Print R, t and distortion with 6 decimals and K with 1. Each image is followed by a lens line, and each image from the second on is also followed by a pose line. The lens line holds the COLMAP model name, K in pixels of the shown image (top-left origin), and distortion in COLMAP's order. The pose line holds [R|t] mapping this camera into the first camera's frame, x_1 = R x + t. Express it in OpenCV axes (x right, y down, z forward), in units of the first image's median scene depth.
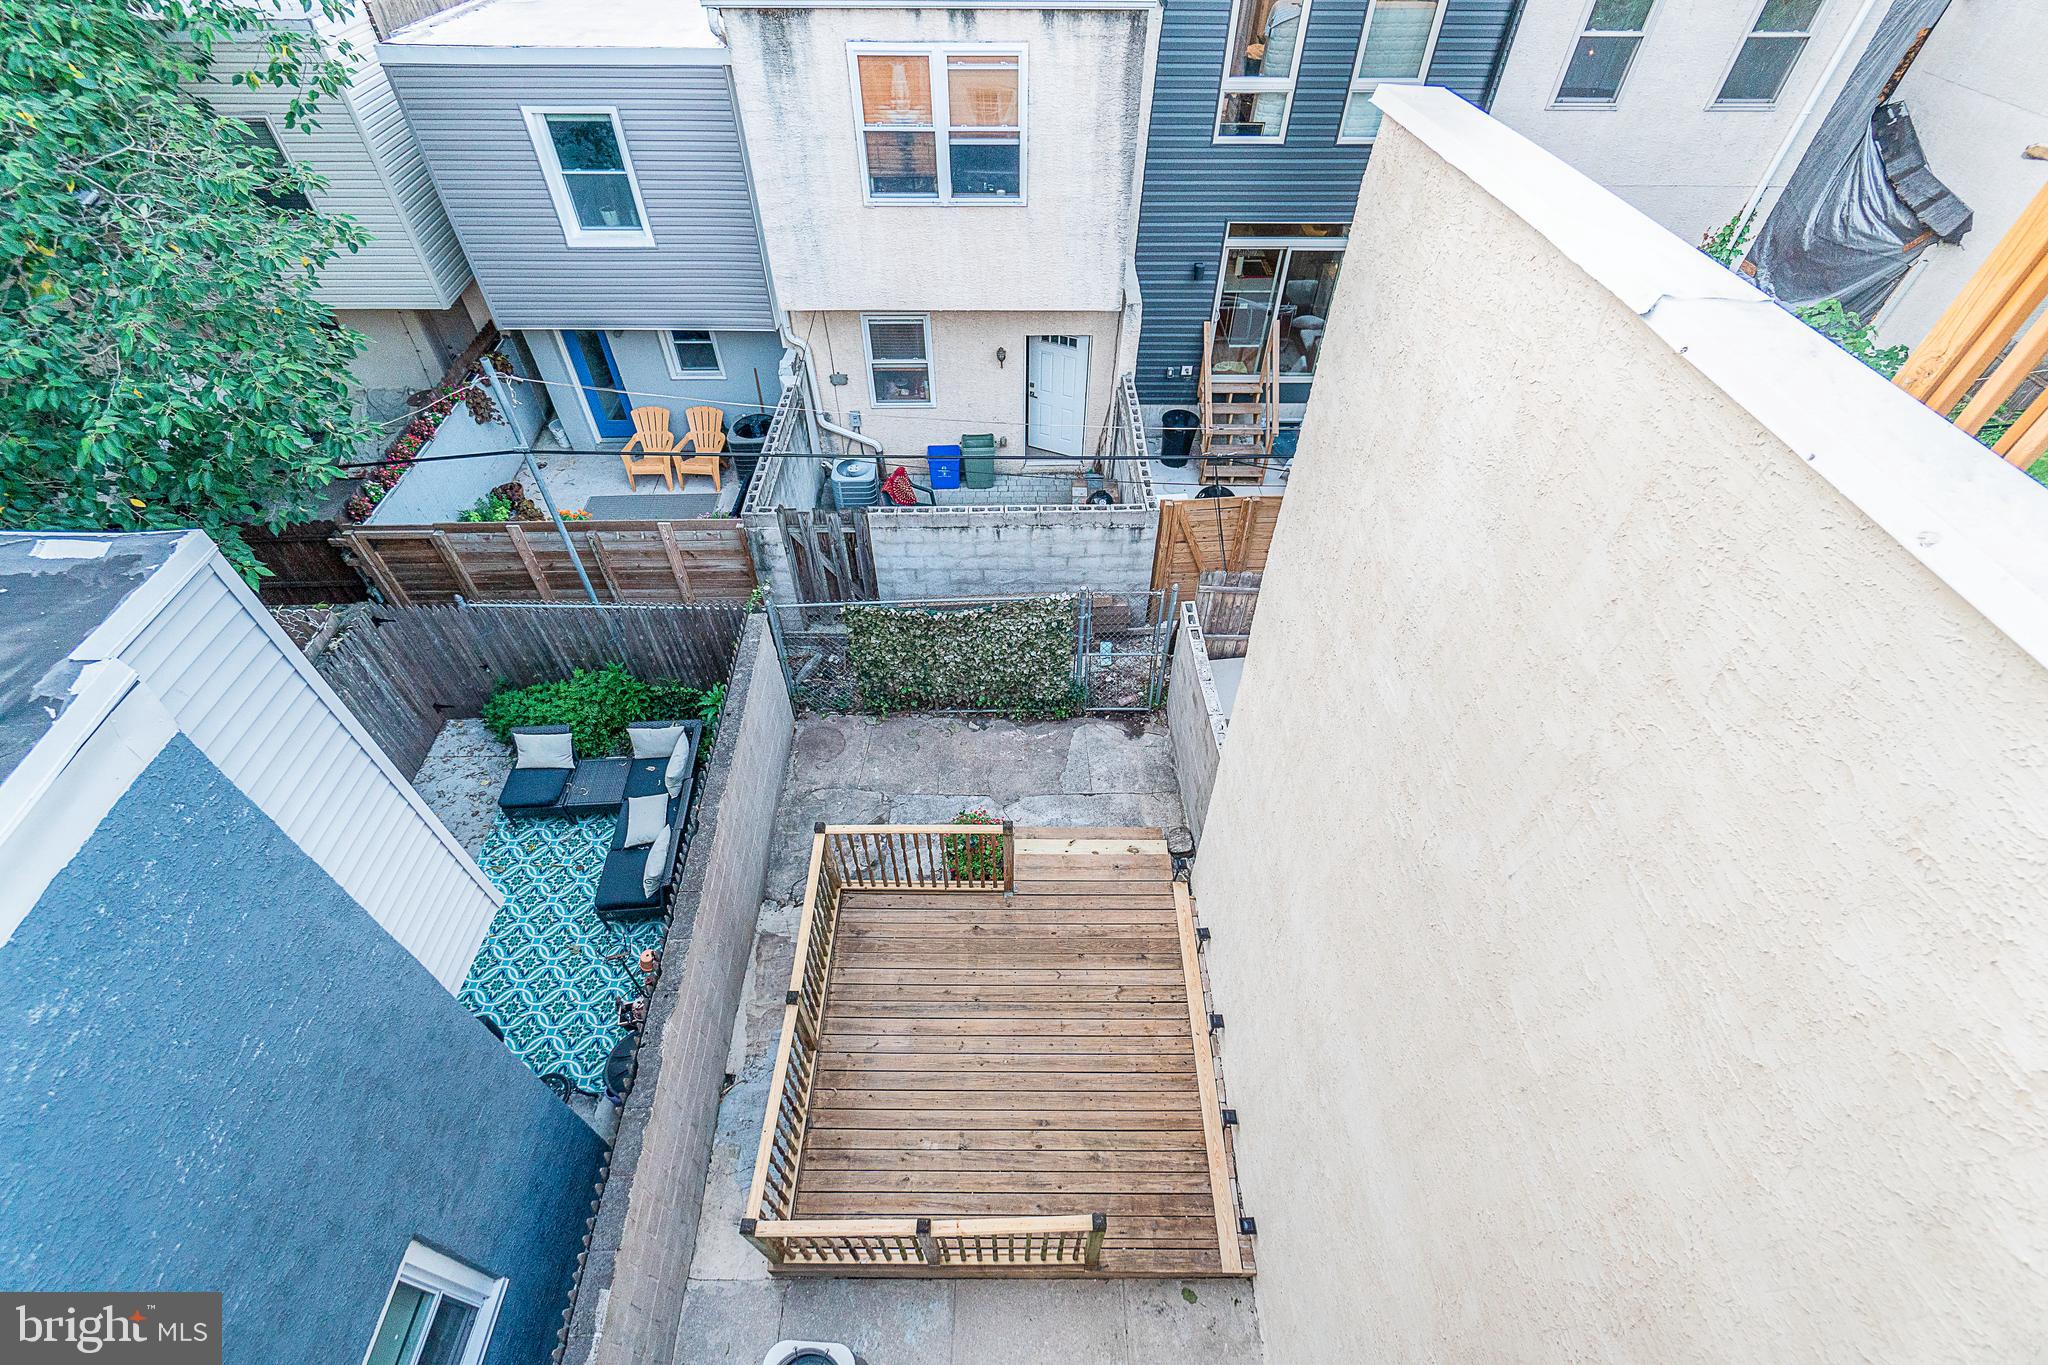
lens RADIAL K [[901.4, 0, 1012.8], [0, 901.4, 714.8], [0, 0, 1]] dist [-0.003344, -0.000036]
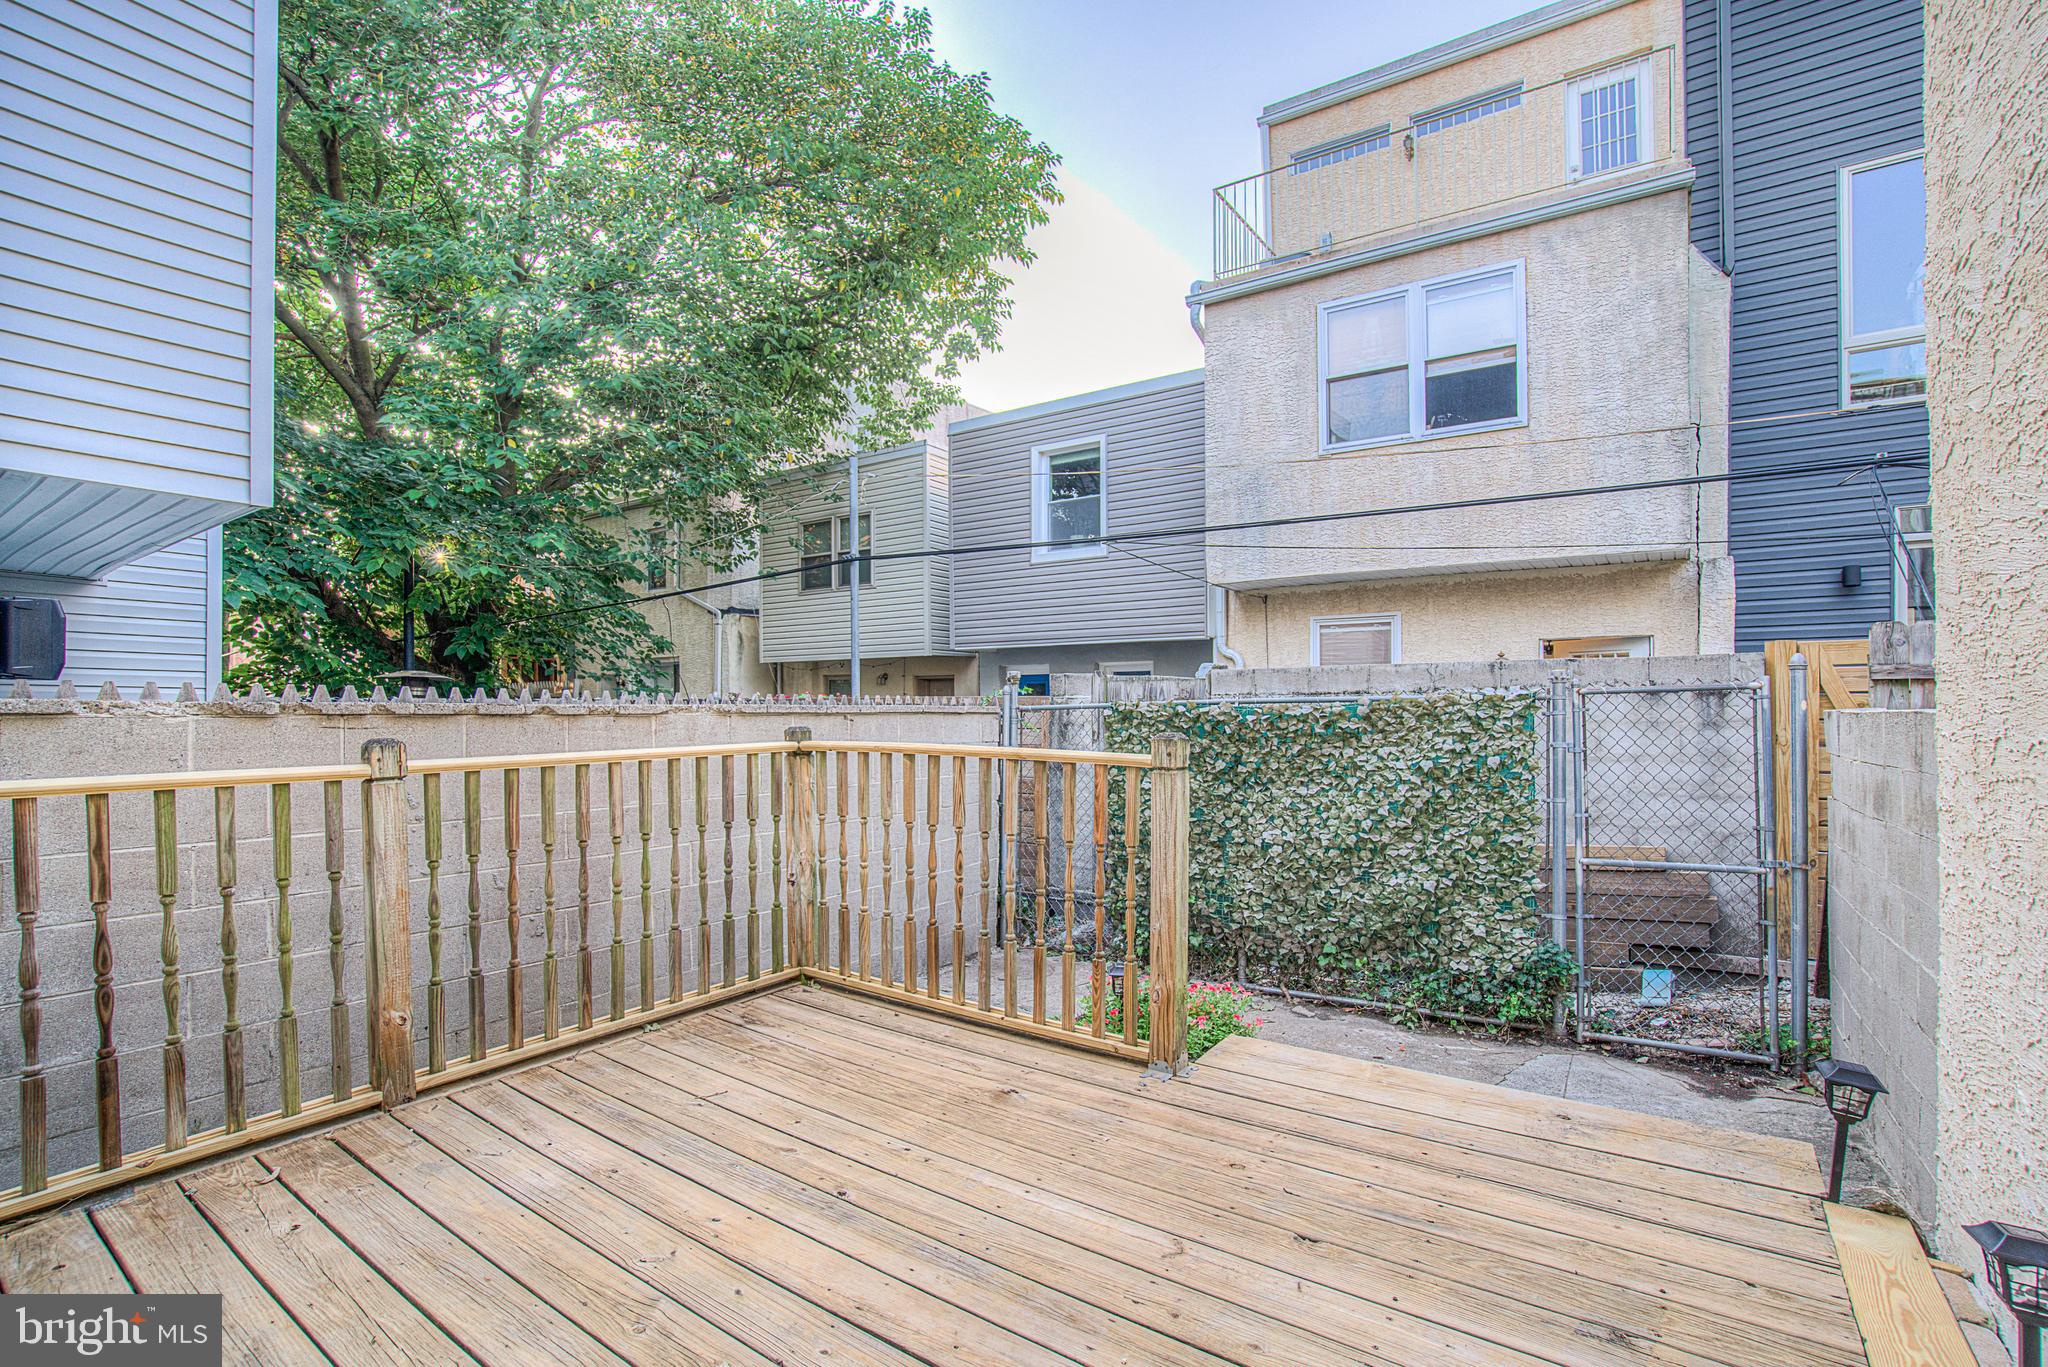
lens RADIAL K [[949.5, 0, 1002.1], [0, 949.5, 707.5], [0, 0, 1]] dist [-0.062135, 0.021802]
pose [[0.810379, -0.001519, -0.585904, 0.117571], [-0.431139, 0.675597, -0.598070, 0.270537], [0.396744, 0.737269, 0.546835, 0.569862]]
